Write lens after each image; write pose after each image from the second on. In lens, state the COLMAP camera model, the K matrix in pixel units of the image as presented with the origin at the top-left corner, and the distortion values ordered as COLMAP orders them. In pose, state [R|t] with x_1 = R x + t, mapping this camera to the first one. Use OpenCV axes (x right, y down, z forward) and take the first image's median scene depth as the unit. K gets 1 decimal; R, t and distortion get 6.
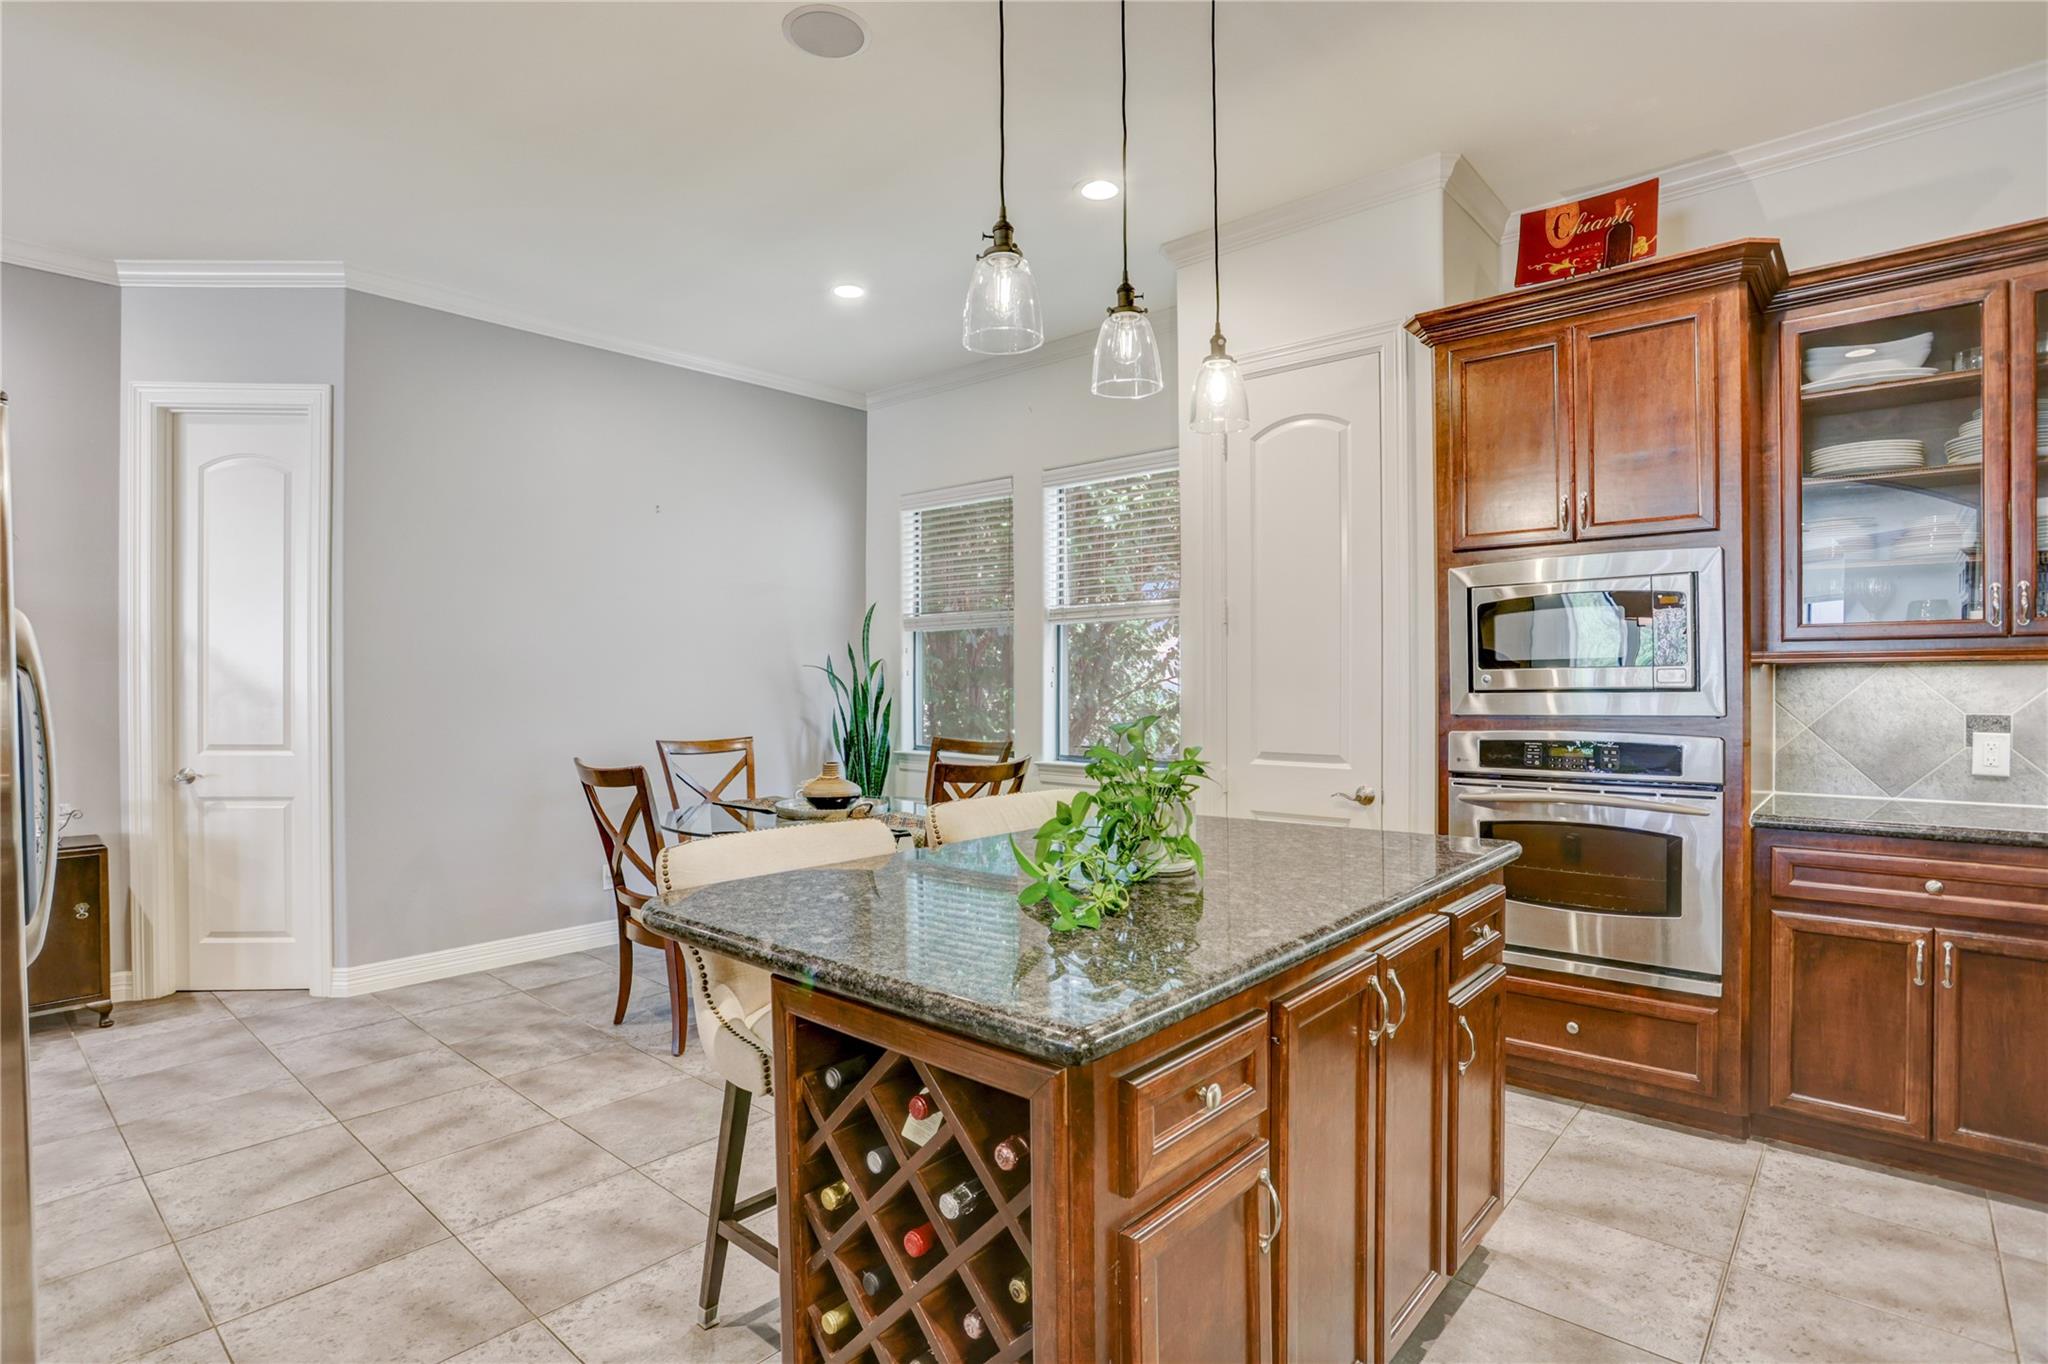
lens RADIAL K [[1017.6, 0, 1020.3], [0, 1017.6, 697.1], [0, 0, 1]] dist [-0.070361, 0.032579]
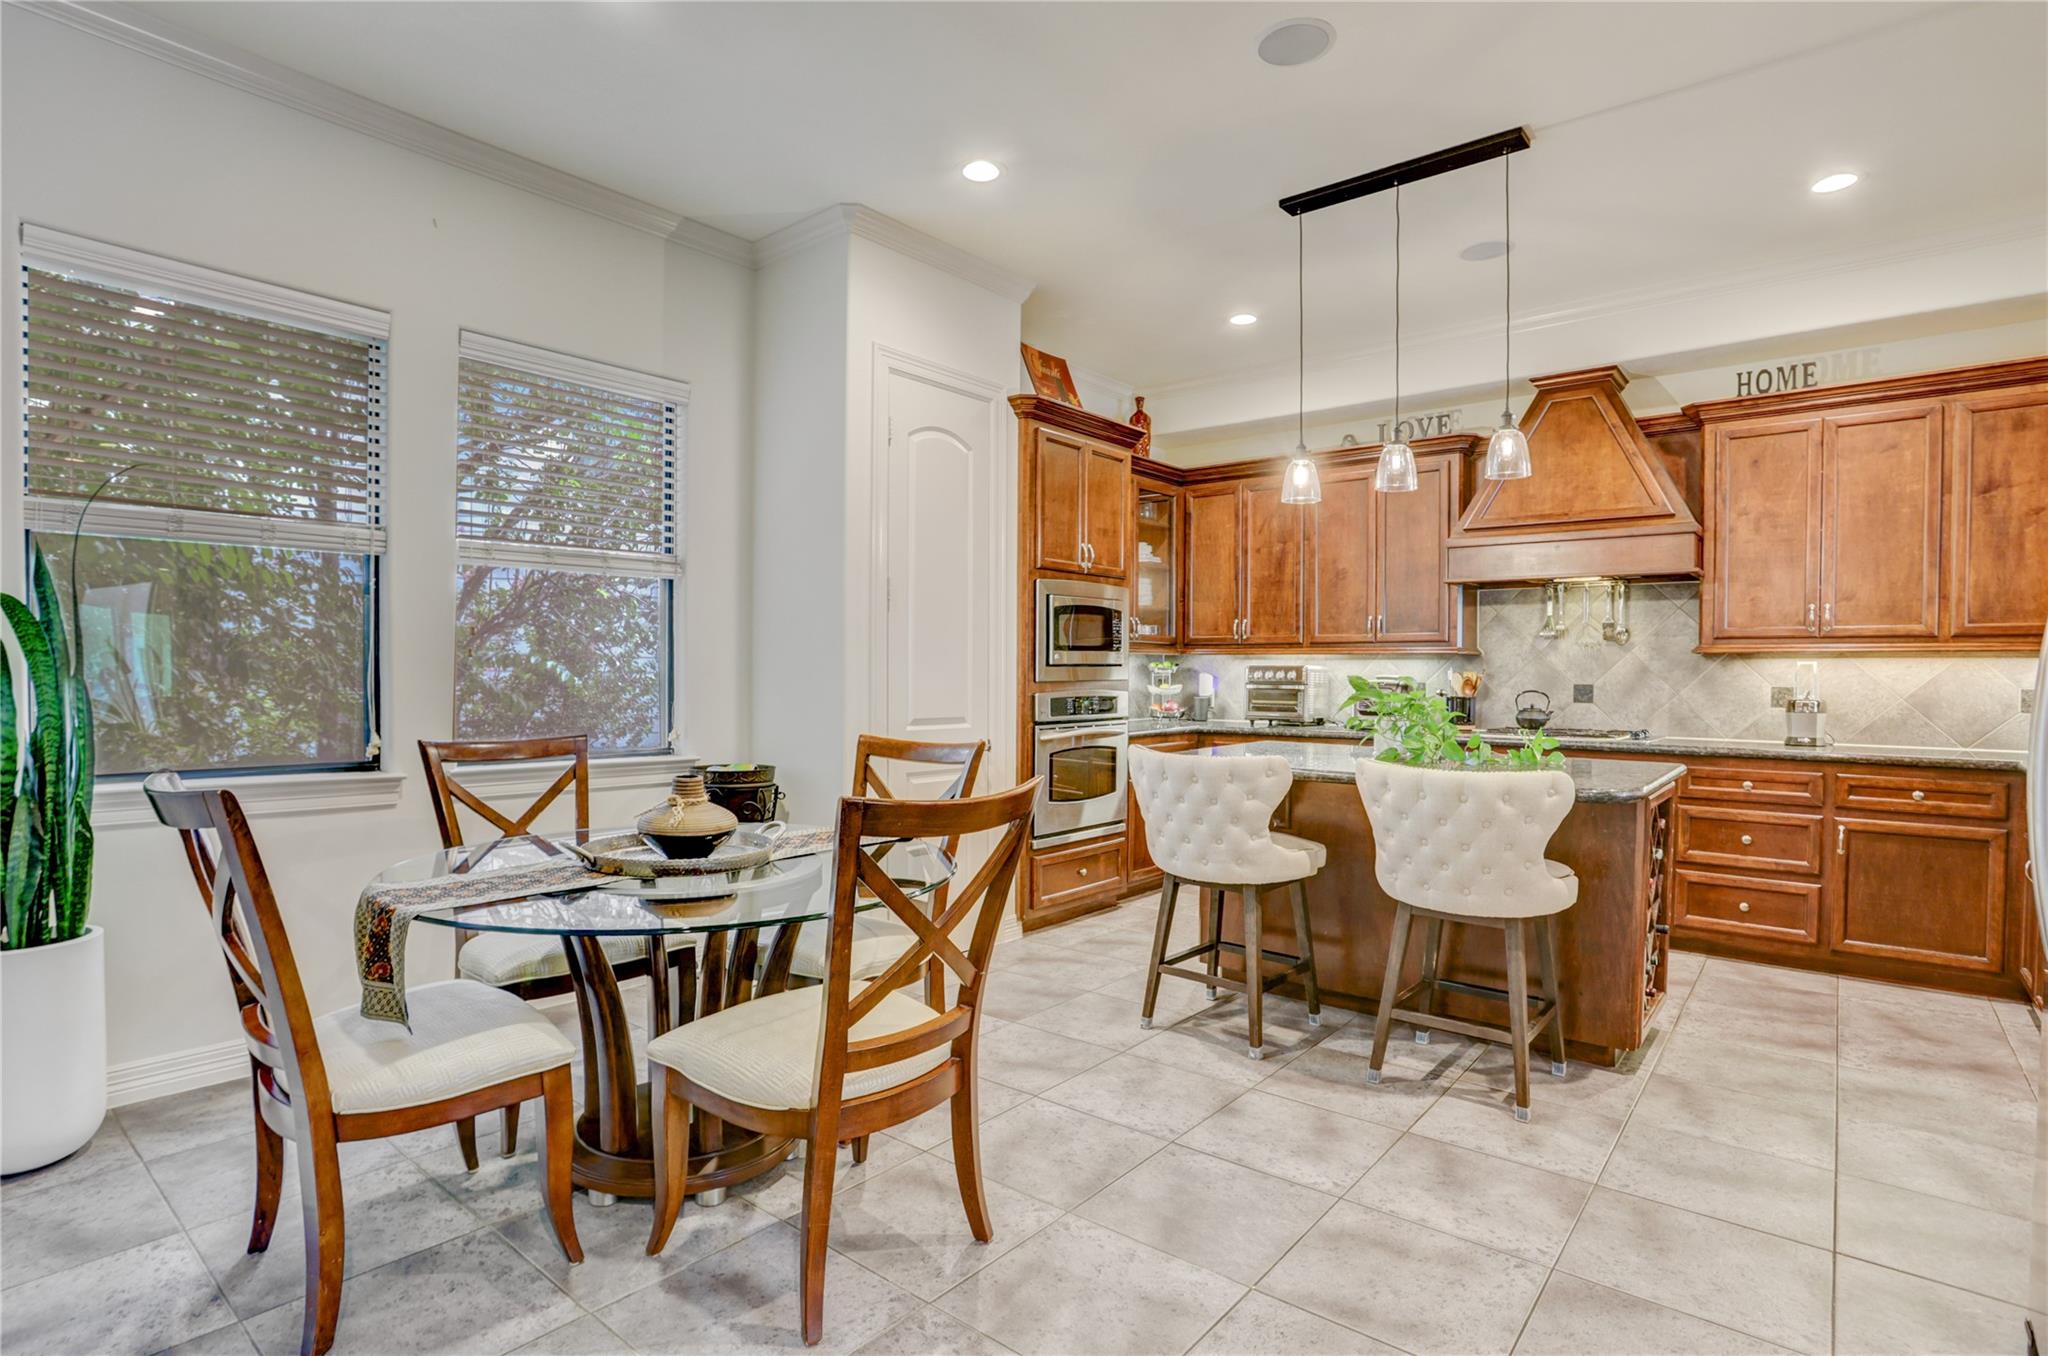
lens RADIAL K [[1028.1, 0, 1015.6], [0, 1028.1, 696.9], [0, 0, 1]] dist [-0.061305, 0.032050]
pose [[-0.029985, -0.019185, 0.999366, -1.059511], [0.010735, 0.999752, 0.019515, 0.010978], [-0.999493, 0.011314, -0.029772, 1.100691]]
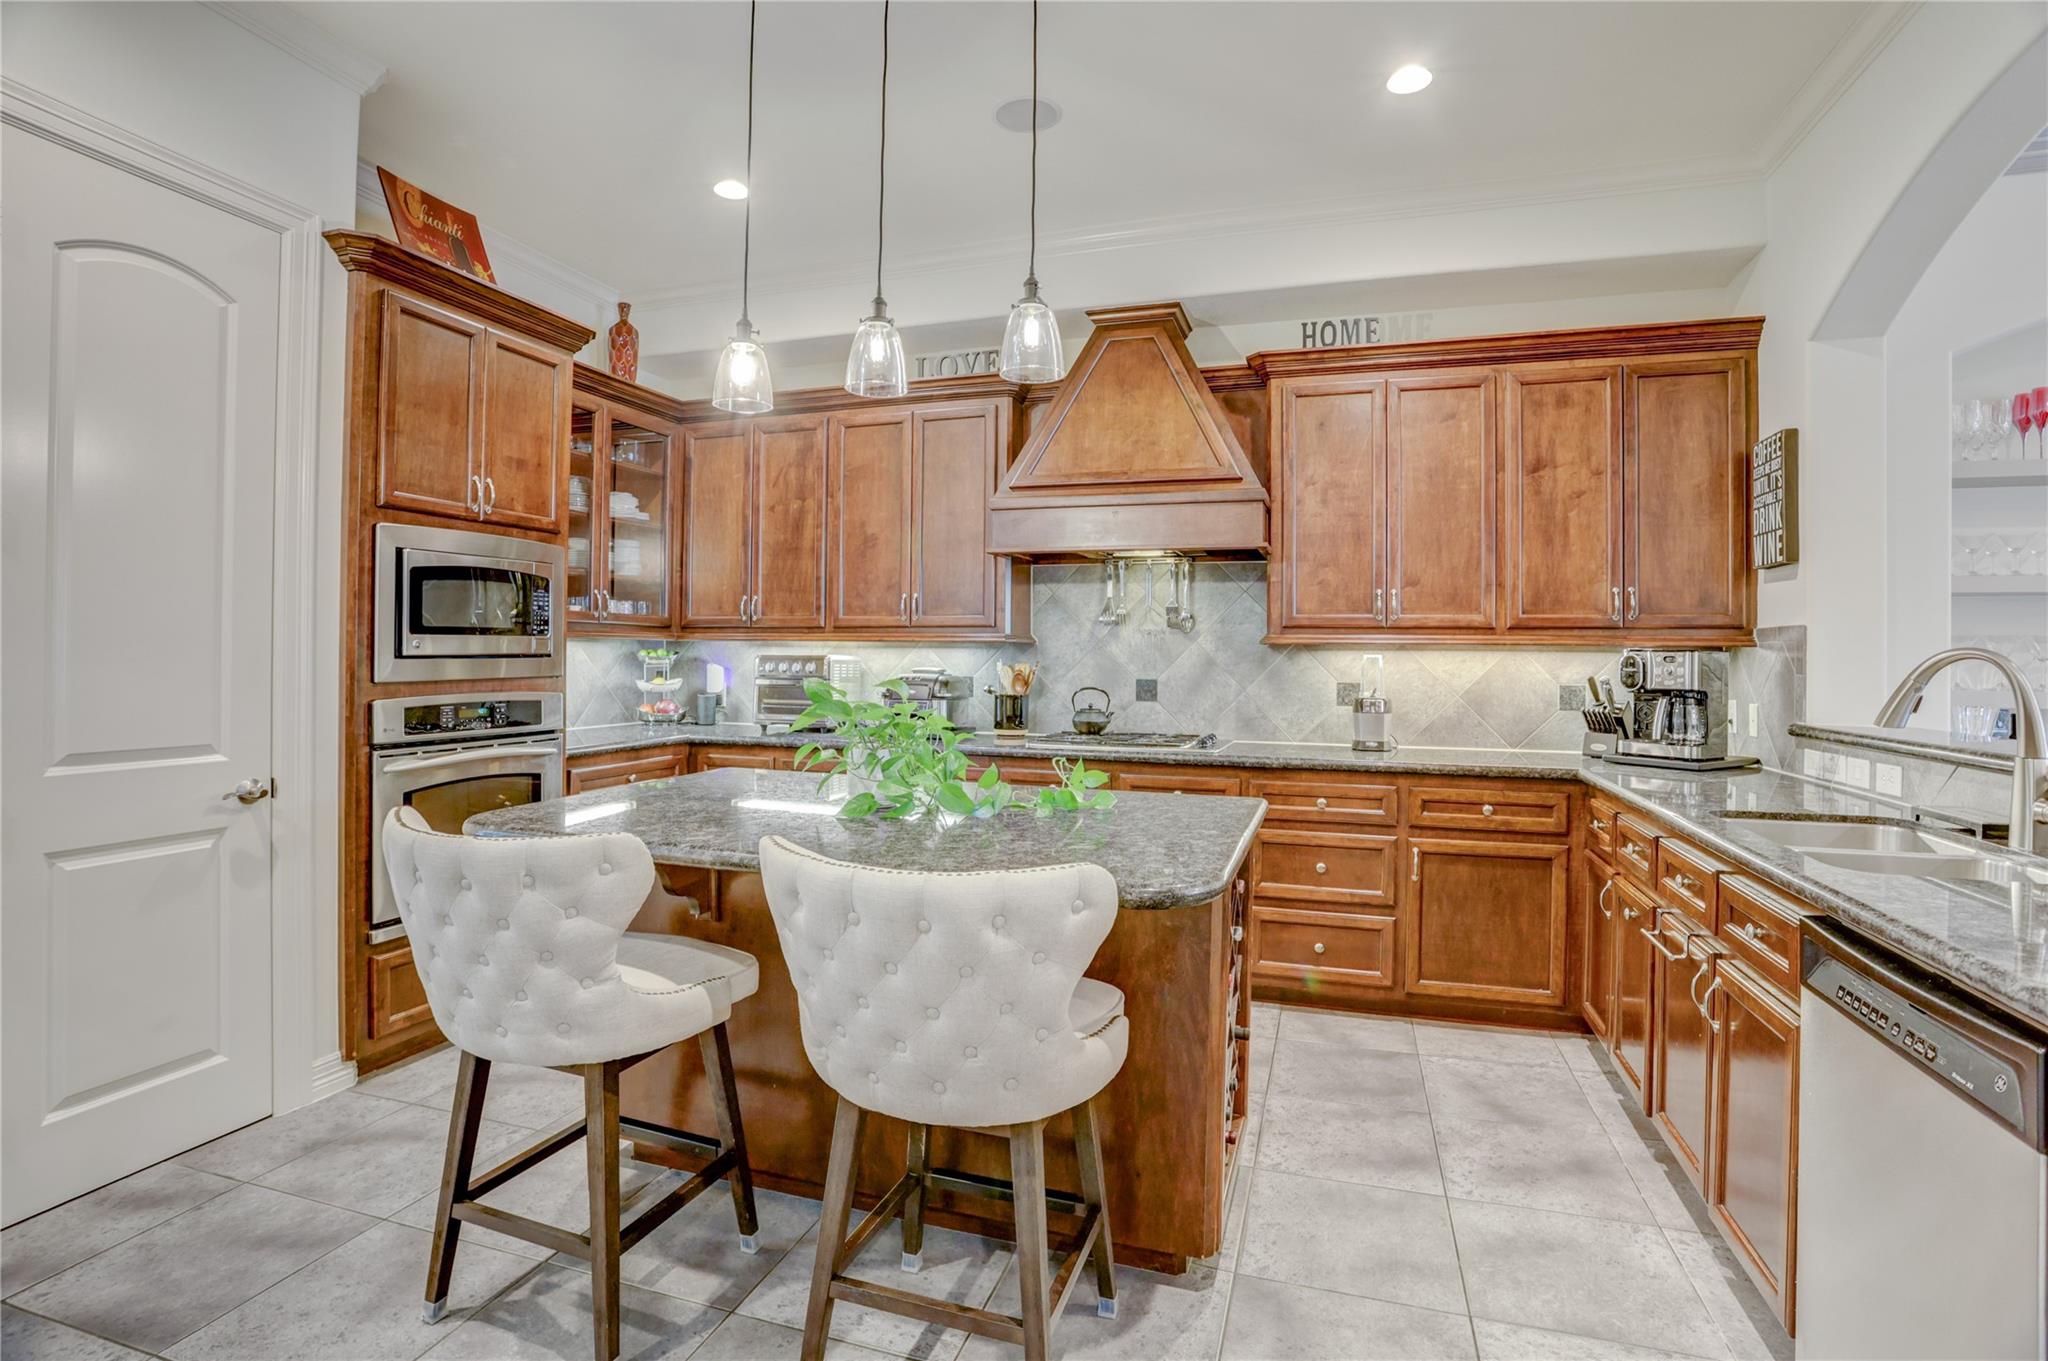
lens RADIAL K [[998.9, 0, 1020.1], [0, 998.9, 657.7], [0, 0, 1]] dist [-0.072526, 0.041060]
pose [[-0.396278, 0.000767, 0.918130, -0.636705], [0.008297, 0.999962, 0.002746, -0.002540], [-0.918093, 0.008706, -0.396269, 0.833108]]
